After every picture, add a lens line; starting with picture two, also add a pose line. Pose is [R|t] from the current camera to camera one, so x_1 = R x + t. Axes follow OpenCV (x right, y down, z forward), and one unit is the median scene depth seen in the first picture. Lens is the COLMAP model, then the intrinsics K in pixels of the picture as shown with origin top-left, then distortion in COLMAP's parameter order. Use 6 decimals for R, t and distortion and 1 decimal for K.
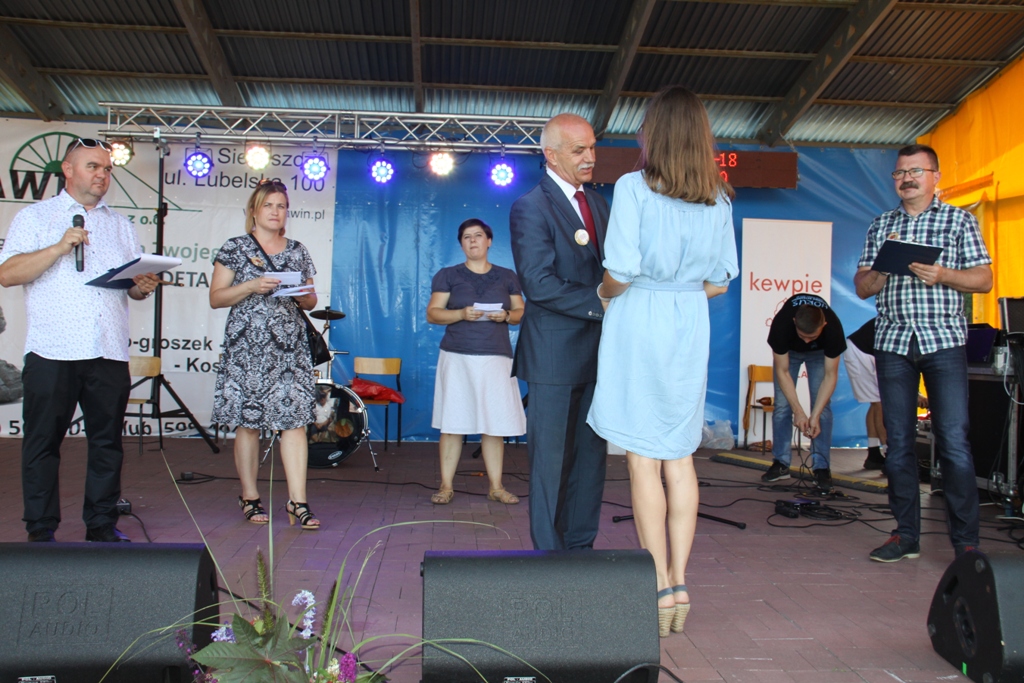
lens RADIAL K [[1065.5, 0, 531.5], [0, 1065.5, 317.0], [0, 0, 1]] dist [-0.077184, 0.213132]
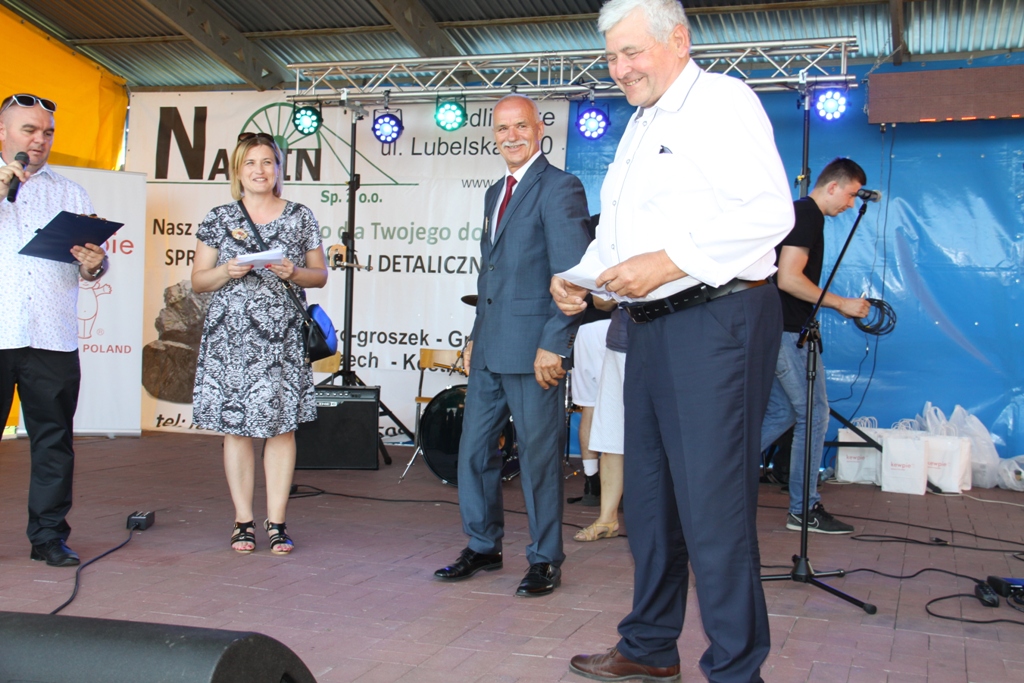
lens RADIAL K [[1244.8, 0, 535.6], [0, 1244.8, 338.0], [0, 0, 1]] dist [-0.026152, 0.493988]
pose [[0.924692, 0.002572, -0.380707, 0.322029], [0.005253, 0.999796, 0.019513, 0.011821], [0.380680, -0.020043, 0.924490, 0.186236]]
